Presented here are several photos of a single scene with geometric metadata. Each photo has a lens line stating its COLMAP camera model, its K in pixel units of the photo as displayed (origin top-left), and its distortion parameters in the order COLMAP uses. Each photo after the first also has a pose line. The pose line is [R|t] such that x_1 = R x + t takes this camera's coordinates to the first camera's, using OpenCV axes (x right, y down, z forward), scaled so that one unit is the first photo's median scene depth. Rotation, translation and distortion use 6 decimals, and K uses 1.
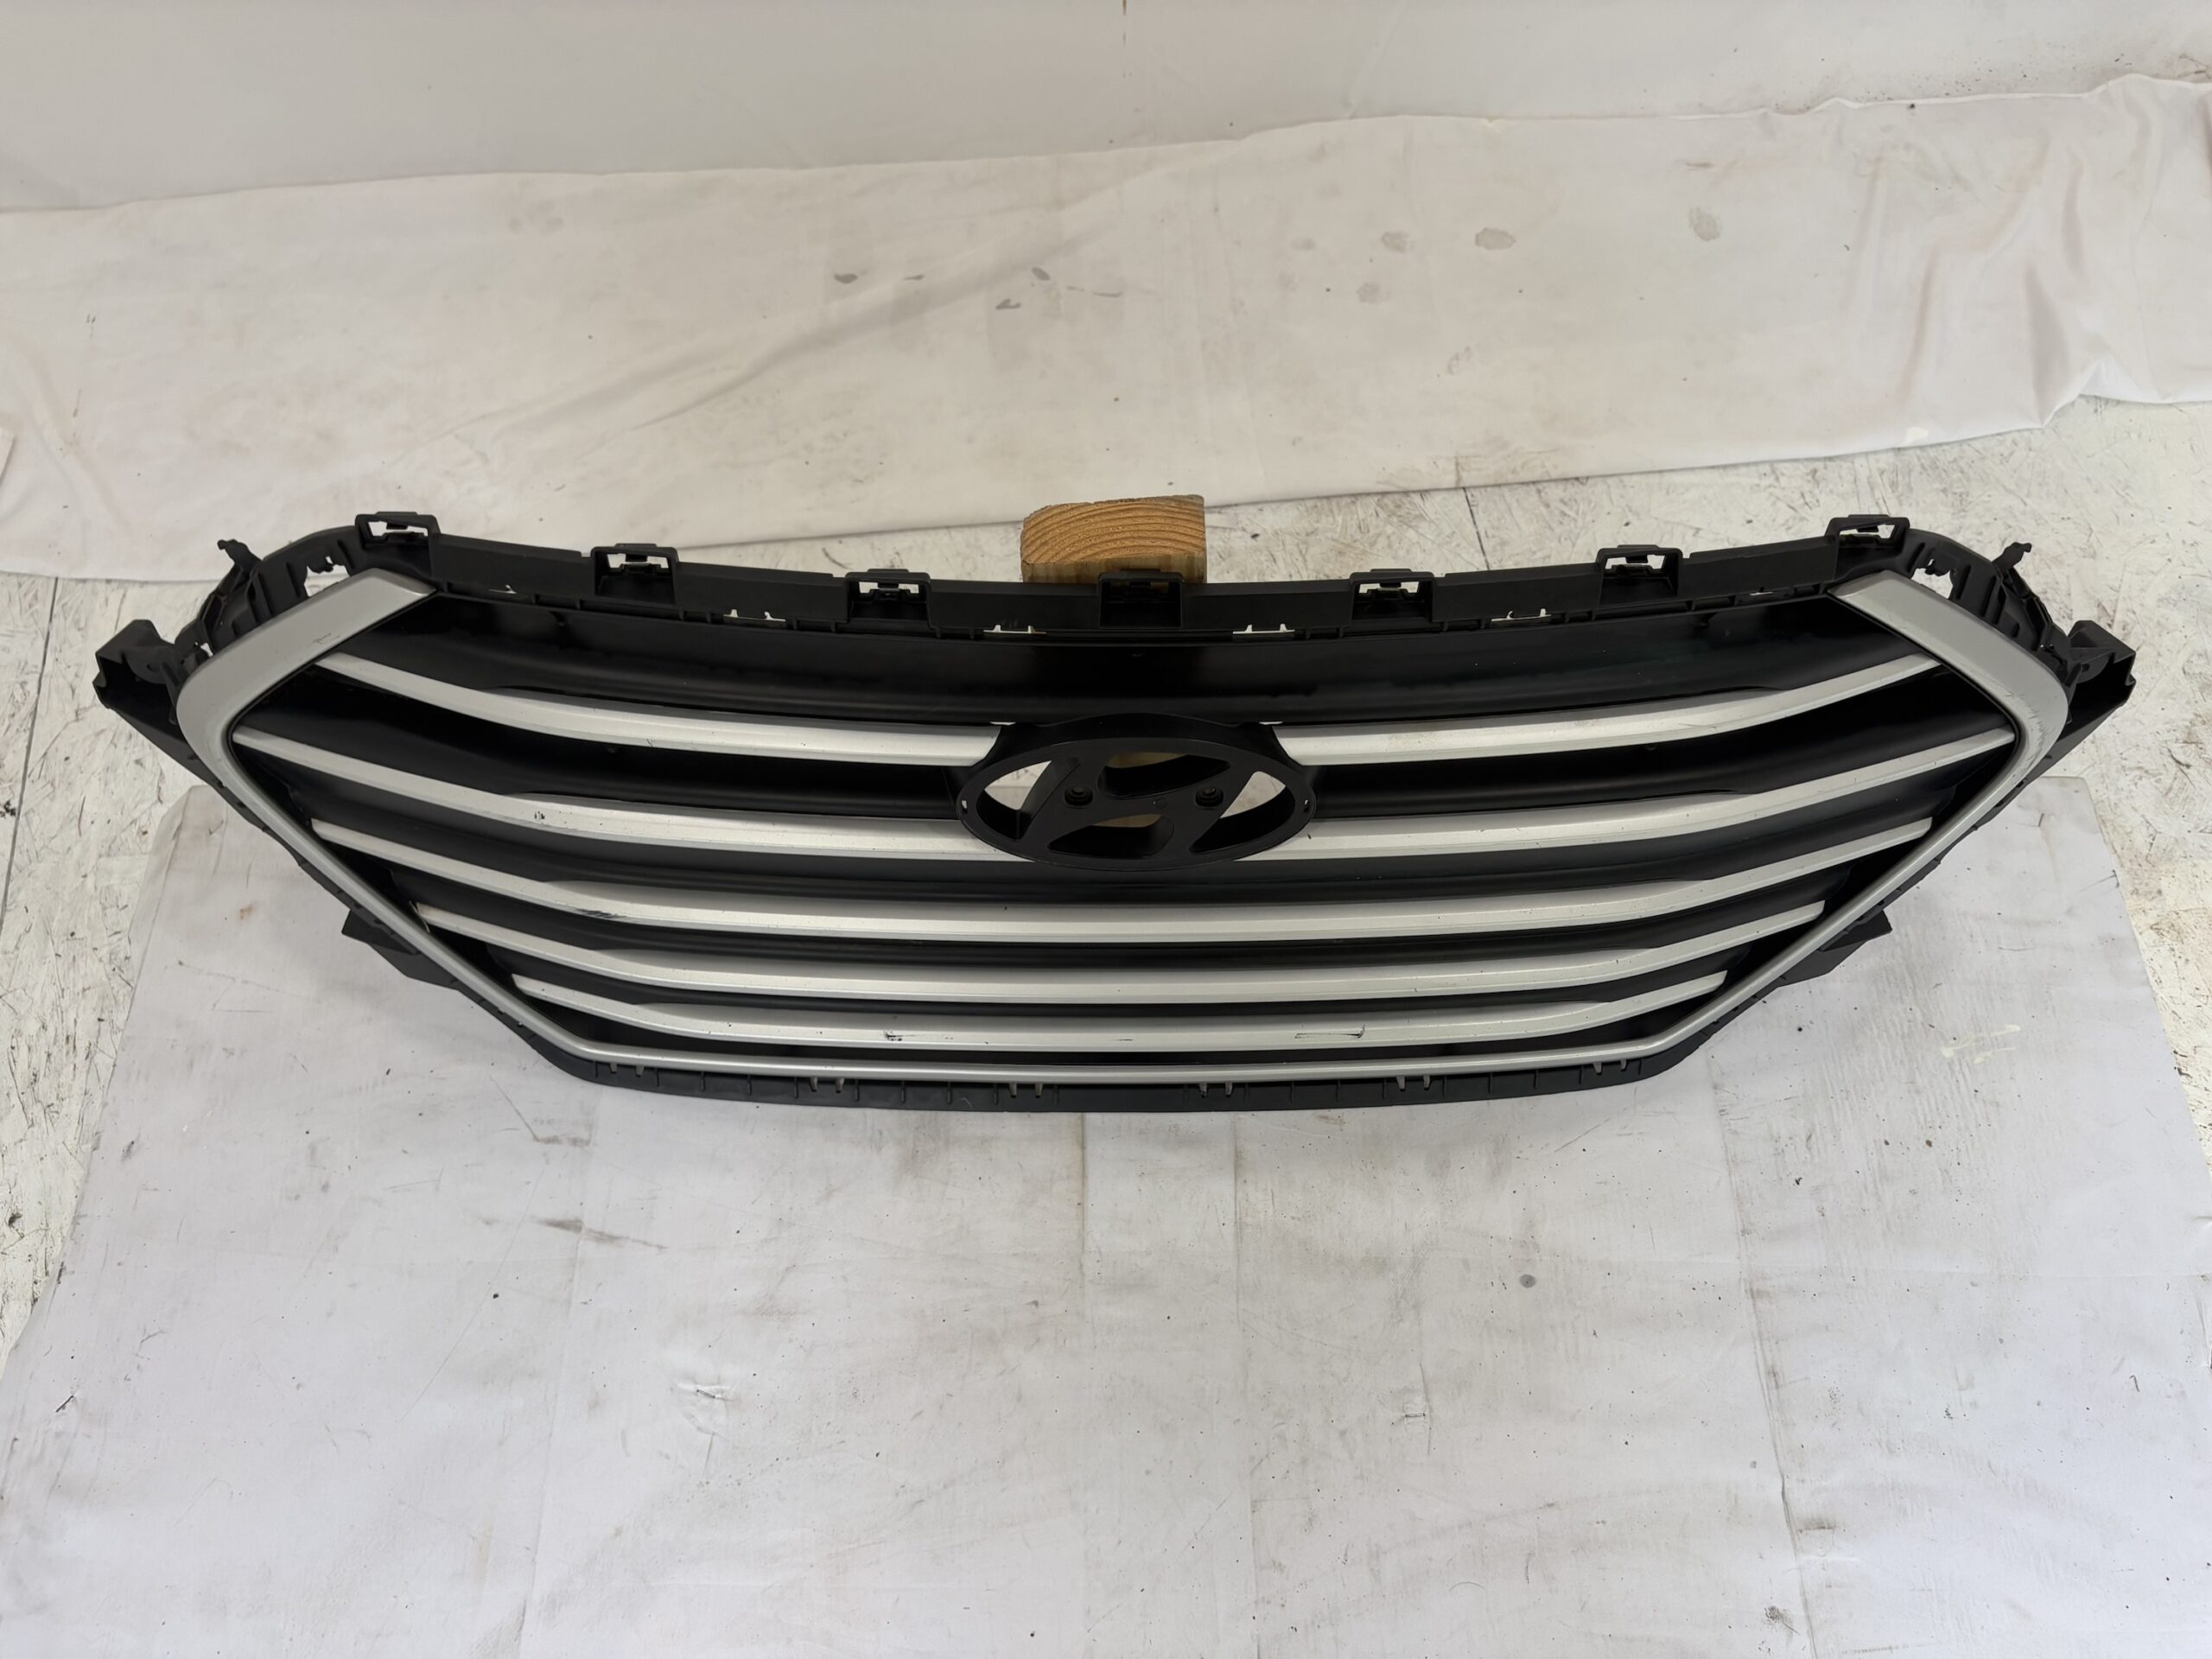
lens RADIAL K [[1784.4, 0, 1078.0], [0, 1784.4, 834.3], [0, 0, 1]] dist [0.043049, -0.001929]
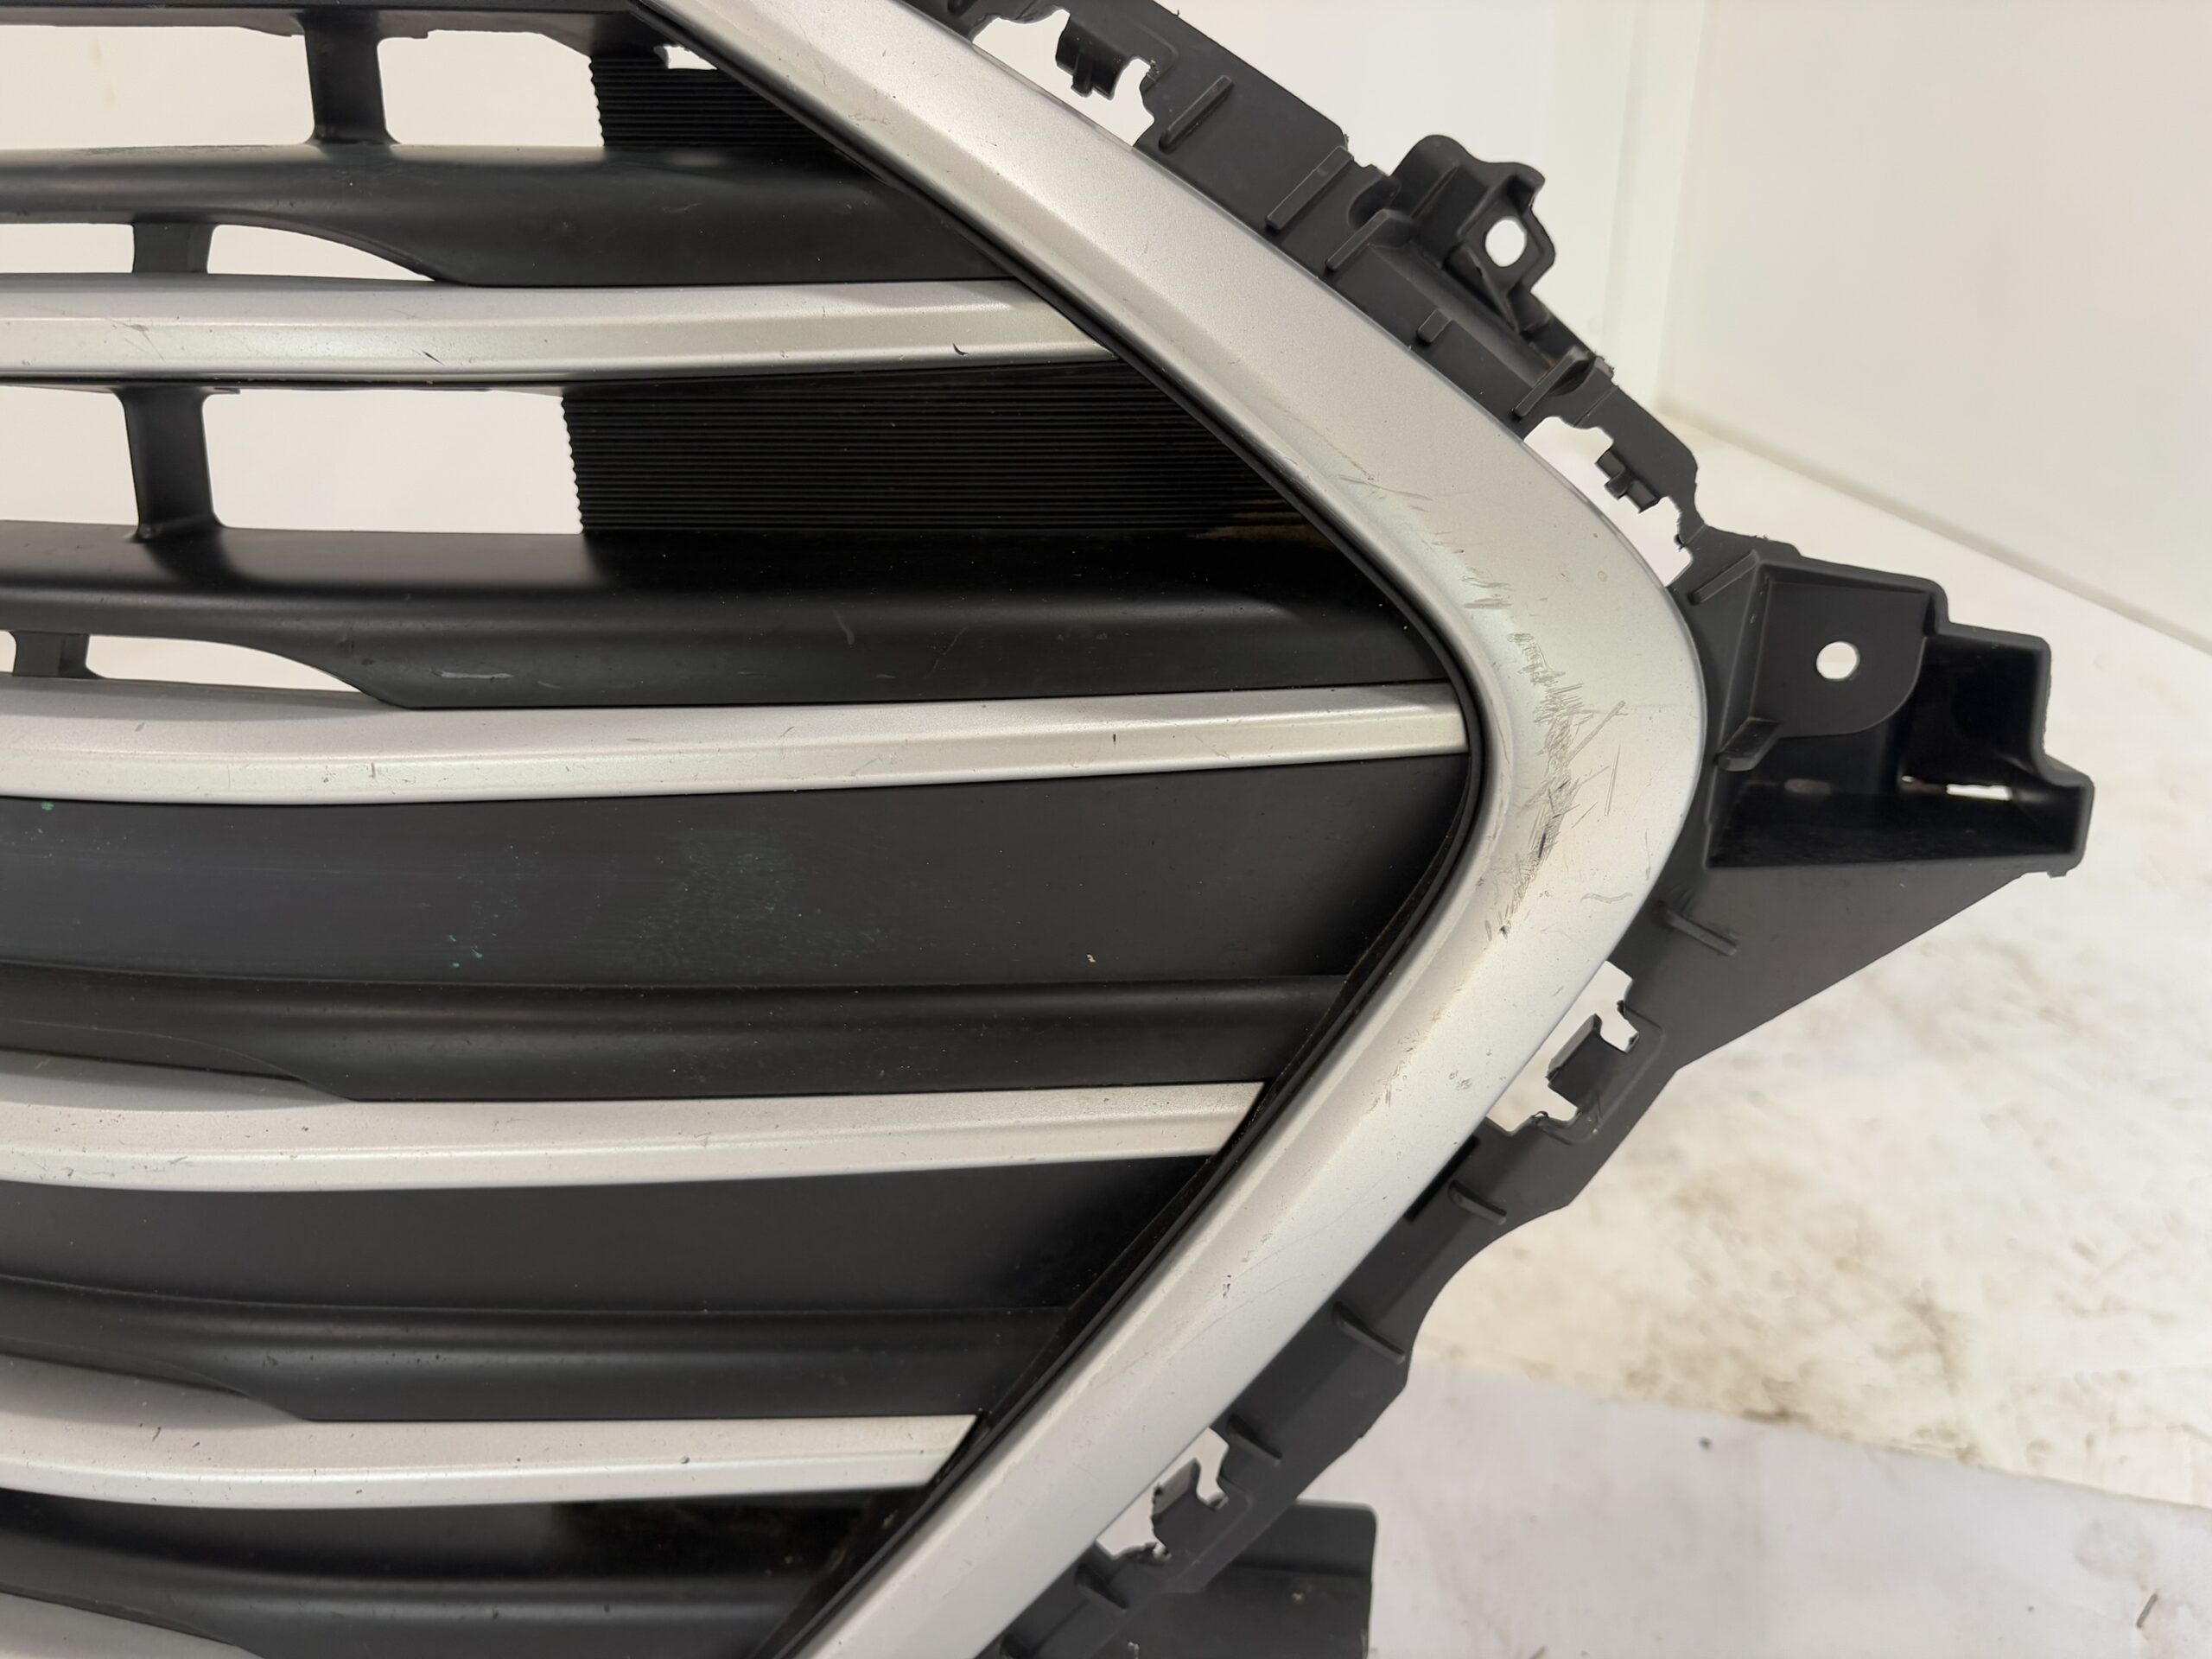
lens RADIAL K [[1757.1, 0, 1093.1], [0, 1757.1, 823.2], [0, 0, 1]] dist [-0.013334, -0.004293]
pose [[0.958554, 0.087070, -0.271282, 0.470876], [-0.222590, 0.823205, -0.522291, 0.083466], [0.177844, 0.561029, 0.808467, 0.706213]]
